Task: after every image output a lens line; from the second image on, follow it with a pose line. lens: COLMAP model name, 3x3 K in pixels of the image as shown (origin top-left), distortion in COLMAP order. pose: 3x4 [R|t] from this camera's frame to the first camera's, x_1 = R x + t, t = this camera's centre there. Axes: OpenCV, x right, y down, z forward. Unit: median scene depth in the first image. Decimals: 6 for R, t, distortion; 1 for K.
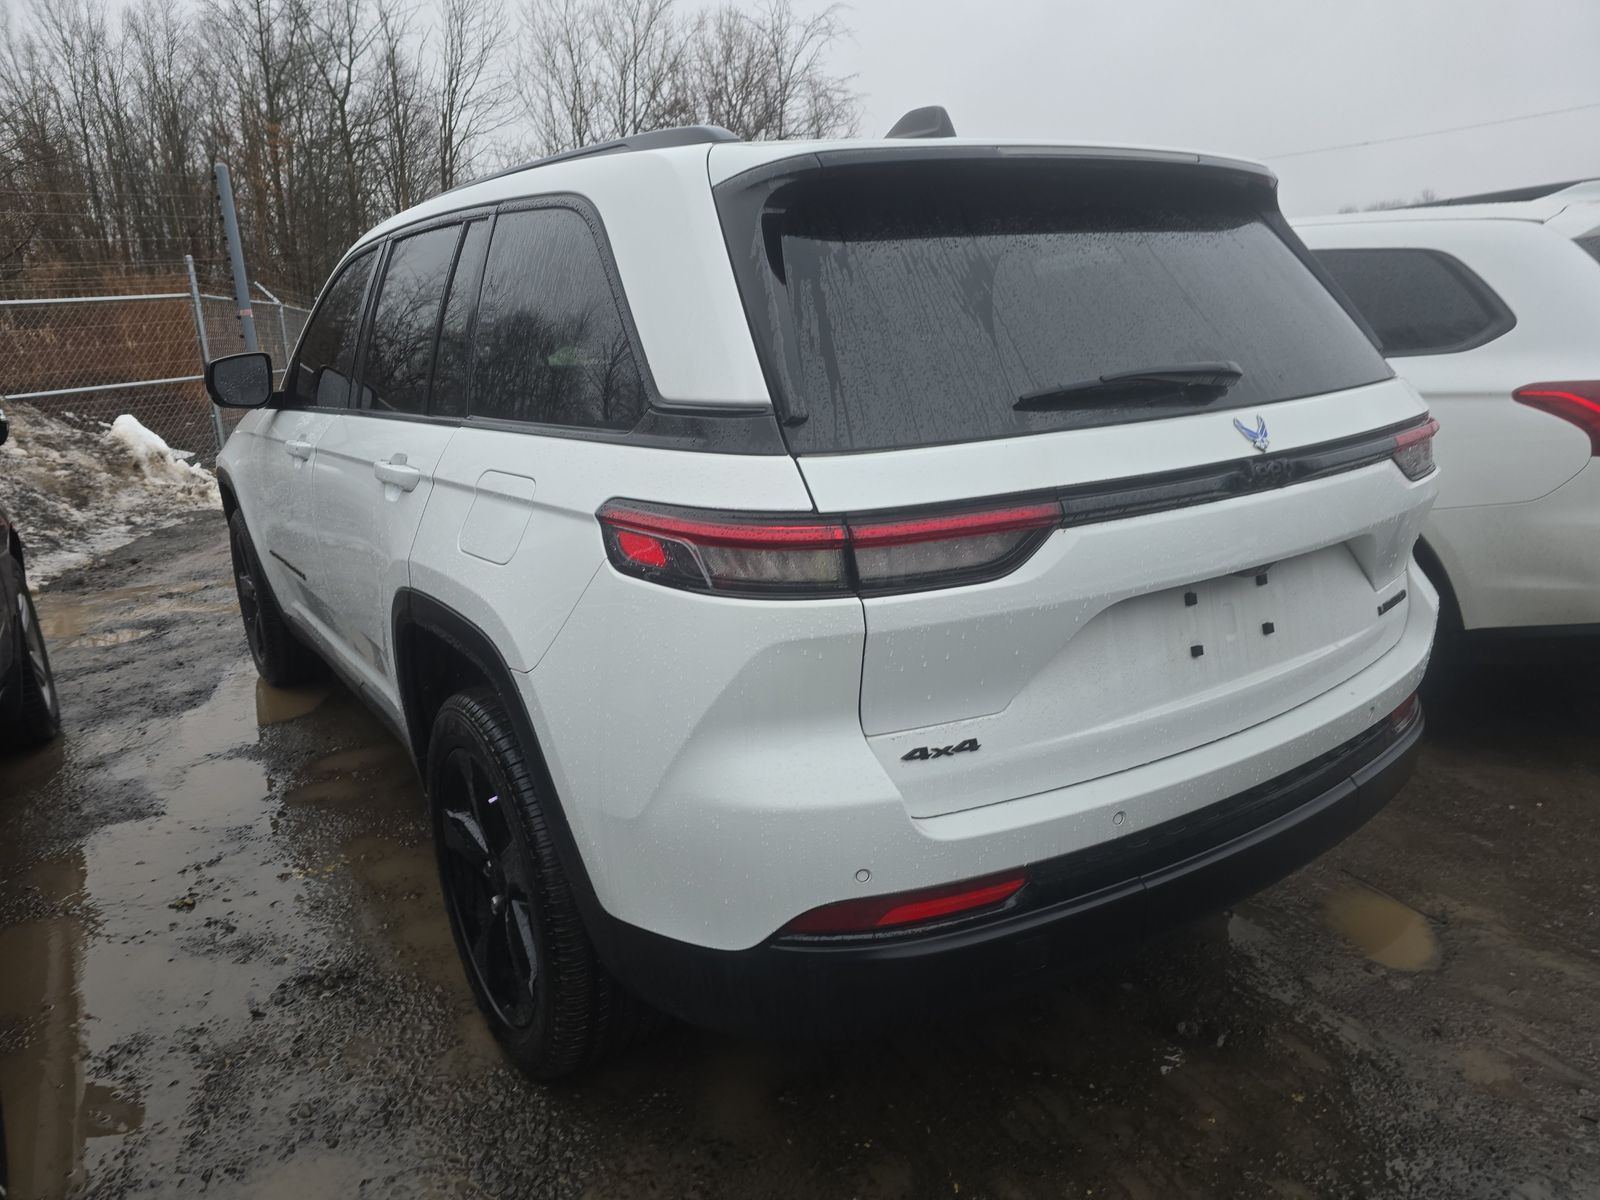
lens RADIAL K [[1103.6, 0, 722.9], [0, 1103.6, 604.9], [0, 0, 1]] dist [0.098053, -0.102725]
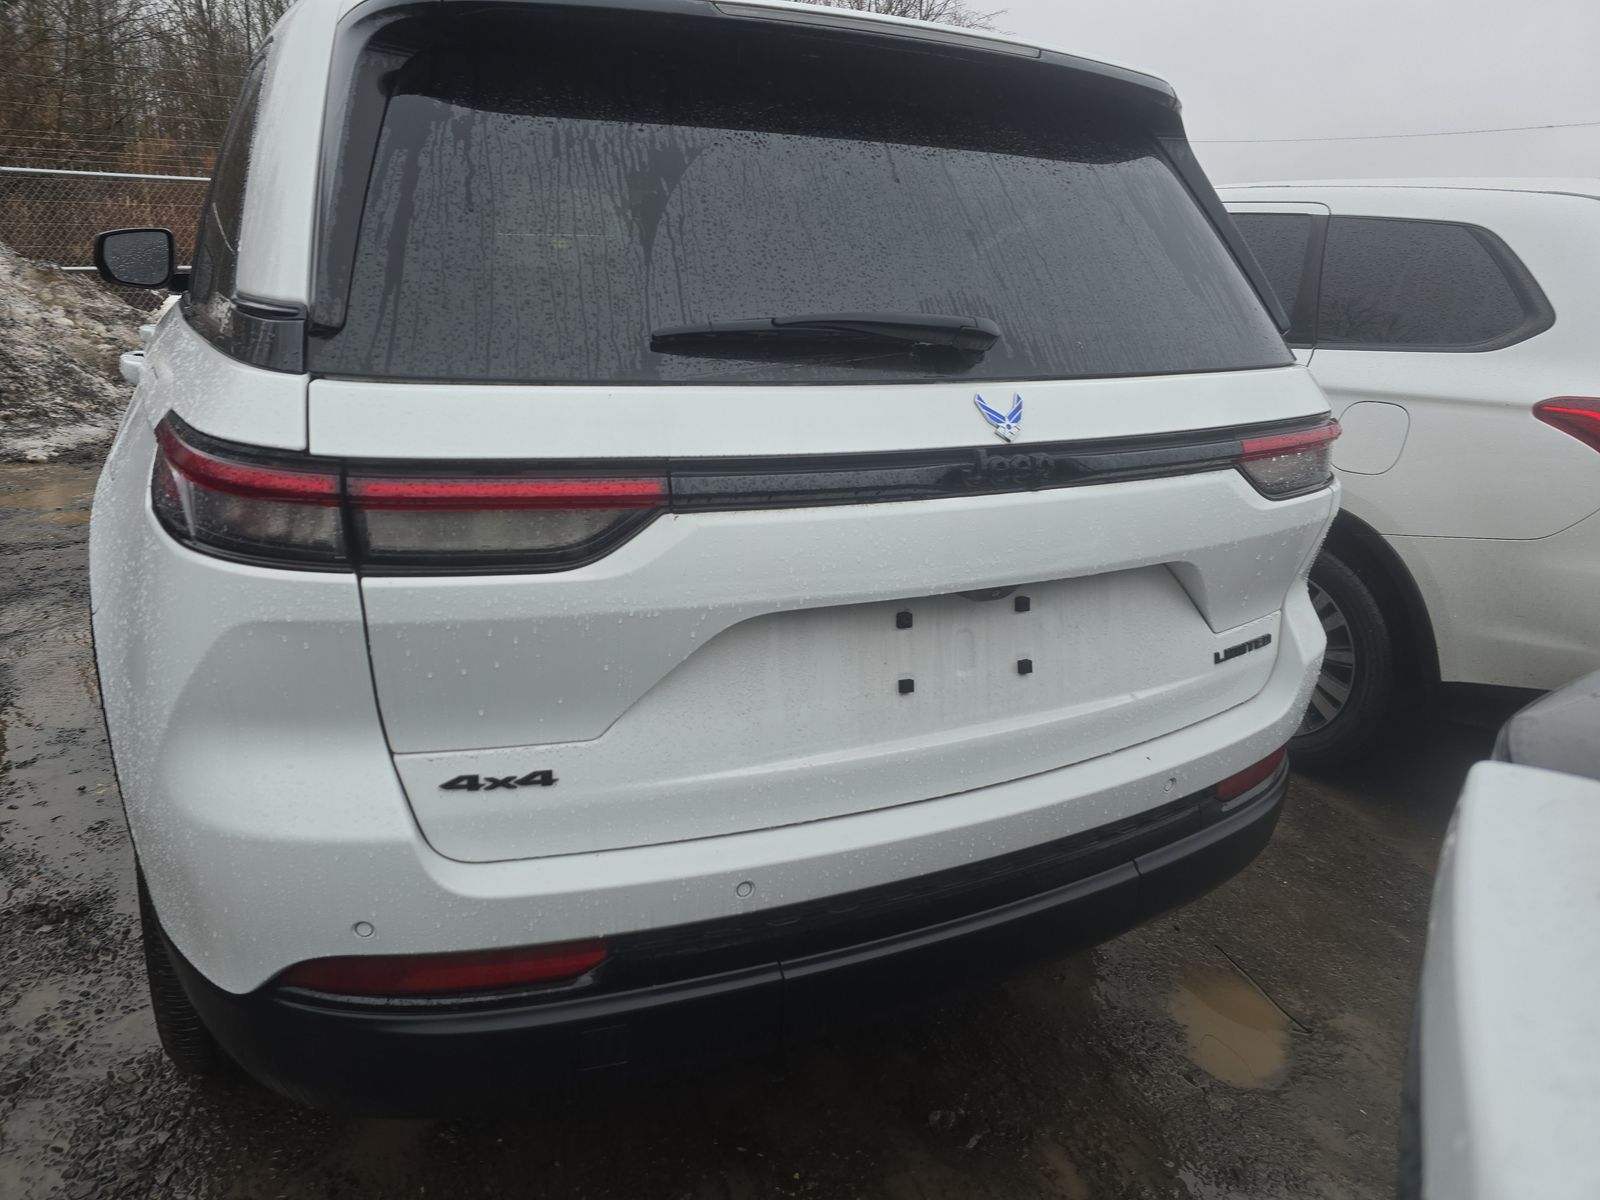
lens RADIAL K [[1068.8, 0, 785.4], [0, 1068.8, 597.5], [0, 0, 1]] dist [0.063826, -0.055119]
pose [[0.989706, 0.115548, -0.084440, 0.402171], [-0.111066, 0.992234, 0.056002, -0.054555], [0.090255, -0.046048, 0.994854, 0.252847]]
